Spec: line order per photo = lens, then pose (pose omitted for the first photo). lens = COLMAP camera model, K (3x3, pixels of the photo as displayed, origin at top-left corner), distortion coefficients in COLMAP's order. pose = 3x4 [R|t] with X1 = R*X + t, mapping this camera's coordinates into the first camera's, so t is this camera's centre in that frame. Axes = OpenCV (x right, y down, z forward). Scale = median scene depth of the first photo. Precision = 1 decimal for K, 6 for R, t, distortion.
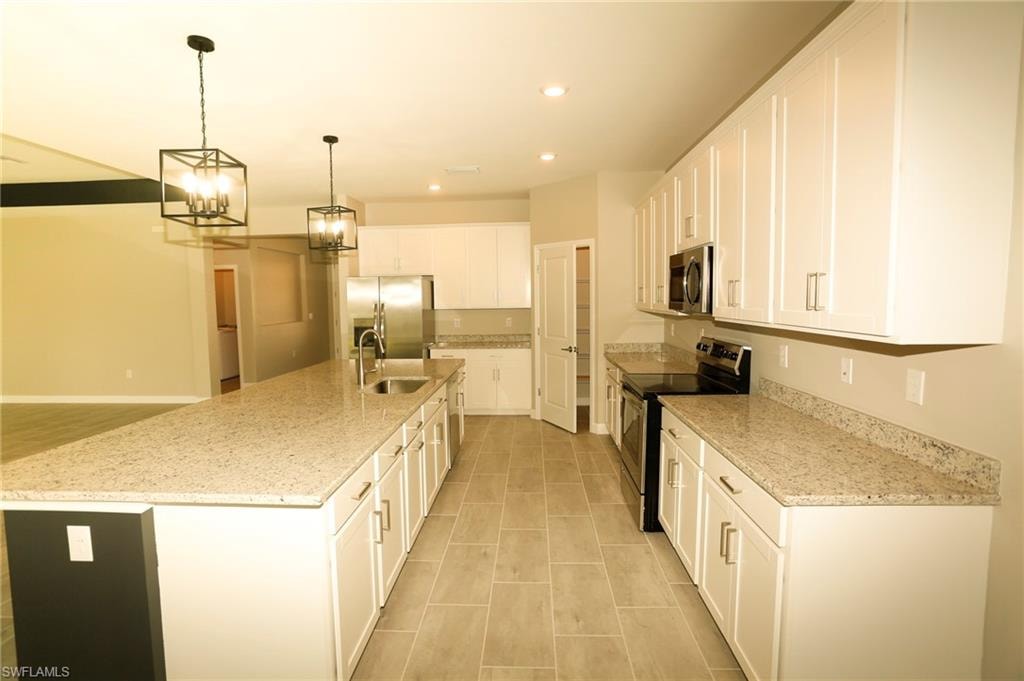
lens RADIAL K [[494.3, 0, 509.1], [0, 494.3, 333.3], [0, 0, 1]] dist [-0.074769, 0.035376]
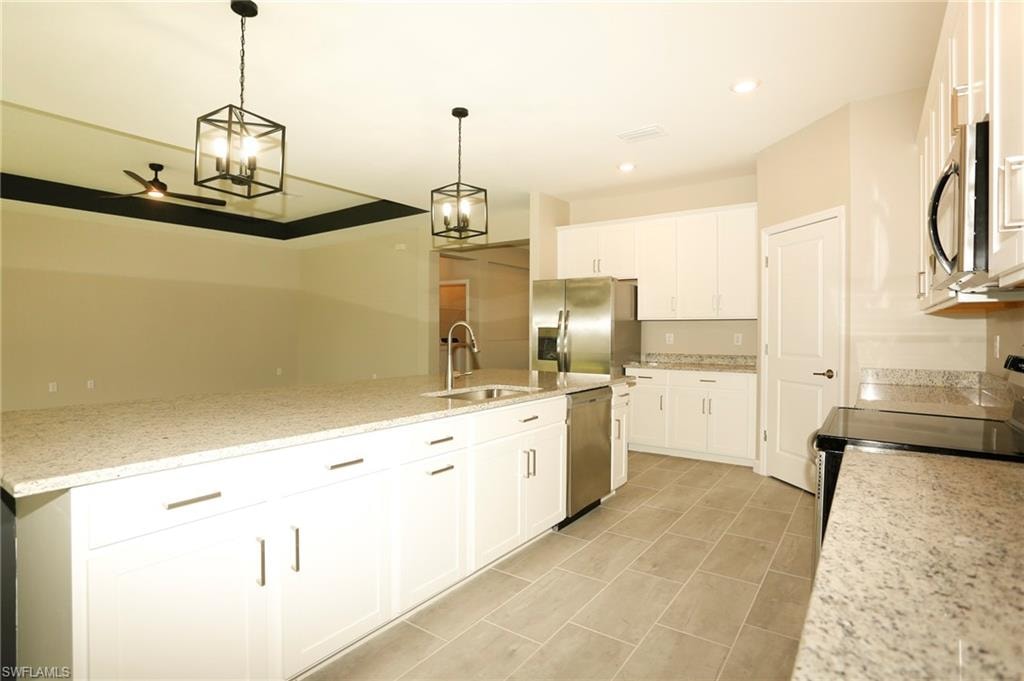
lens RADIAL K [[517.6, 0, 509.3], [0, 517.6, 331.4], [0, 0, 1]] dist [-0.075501, 0.034504]
pose [[0.841167, 0.016455, -0.540525, 0.159182], [-0.053684, 0.997141, -0.053187, 0.032299], [0.538104, 0.073757, 0.839645, 0.210760]]
